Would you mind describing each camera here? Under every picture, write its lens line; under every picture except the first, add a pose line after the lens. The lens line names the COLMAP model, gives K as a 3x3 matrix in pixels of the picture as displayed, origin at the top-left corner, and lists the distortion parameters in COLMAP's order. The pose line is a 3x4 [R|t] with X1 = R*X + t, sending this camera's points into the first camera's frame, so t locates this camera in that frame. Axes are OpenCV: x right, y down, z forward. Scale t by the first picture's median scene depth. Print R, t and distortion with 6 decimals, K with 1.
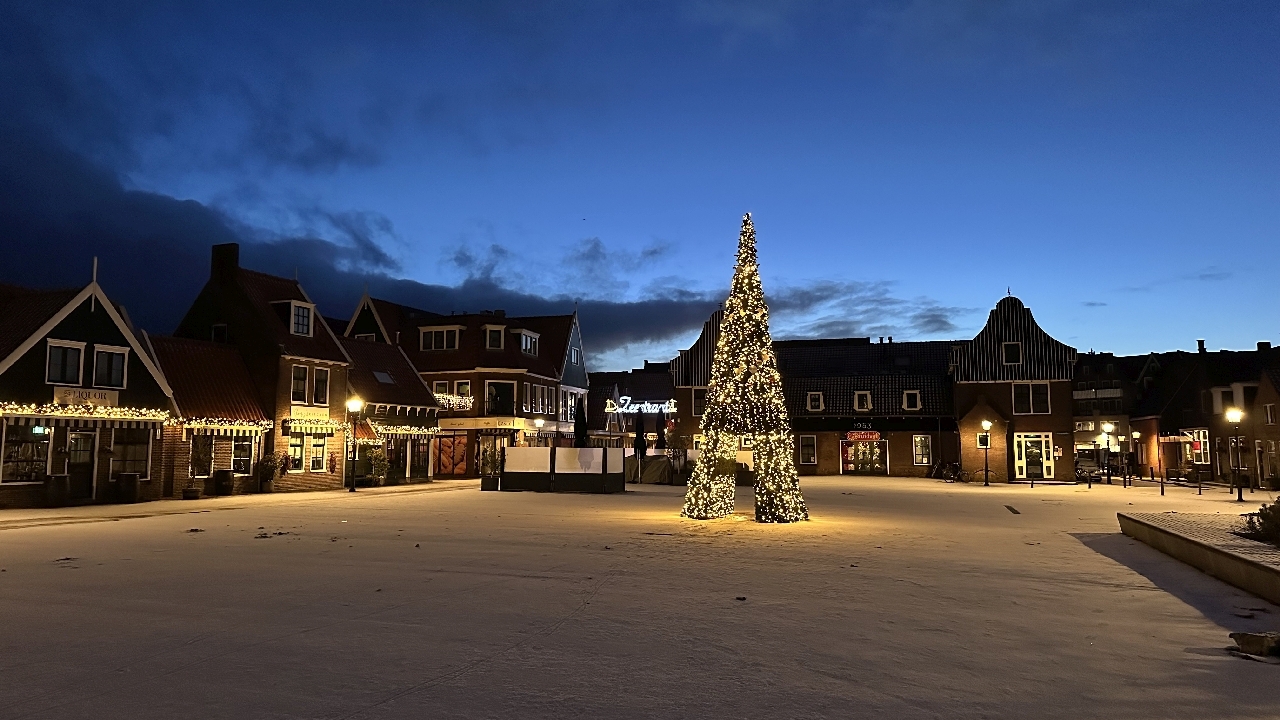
lens RADIAL K [[872.3, 0, 640.0], [0, 872.3, 355.9], [0, 0, 1]] dist [0.093321, -0.132703]
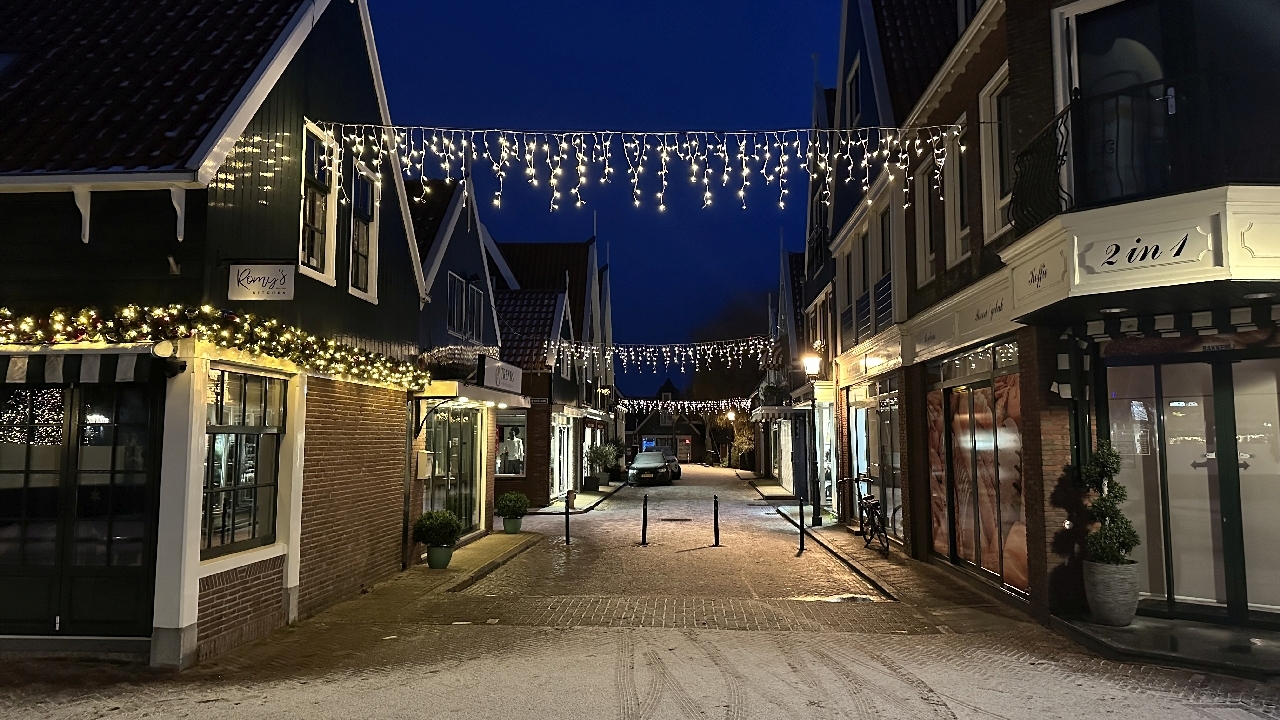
lens RADIAL K [[872.3, 0, 640.0], [0, 872.3, 355.9], [0, 0, 1]] dist [0.093321, -0.132703]
pose [[0.310418, -0.091522, -0.946184, -0.066188], [0.100625, 0.992926, -0.063031, 0.109695], [0.945259, -0.075644, 0.317431, 1.043742]]
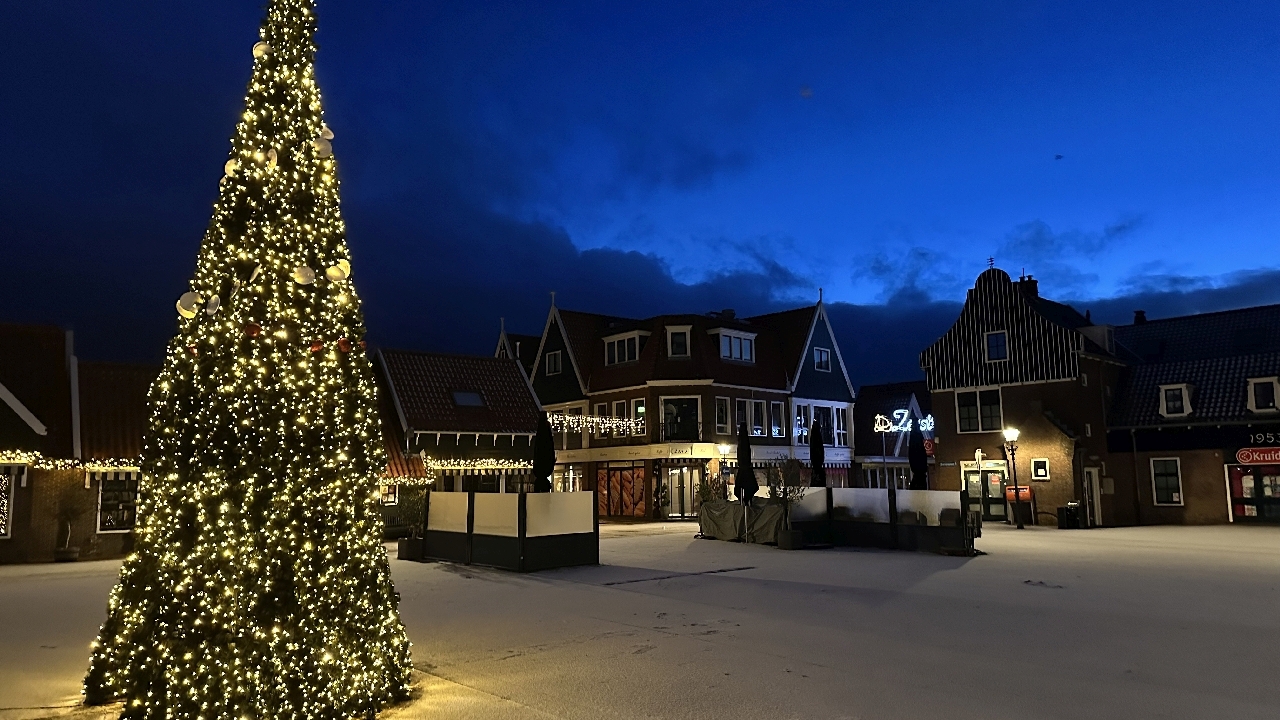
lens RADIAL K [[895.6, 0, 628.7], [0, 895.6, 362.4], [0, 0, 1]] dist [0.101089, -0.144922]
pose [[0.861350, -0.077322, -0.502093, 0.245285], [0.067333, 0.997006, -0.038027, 0.030958], [0.503530, -0.001053, 0.863977, 0.347820]]
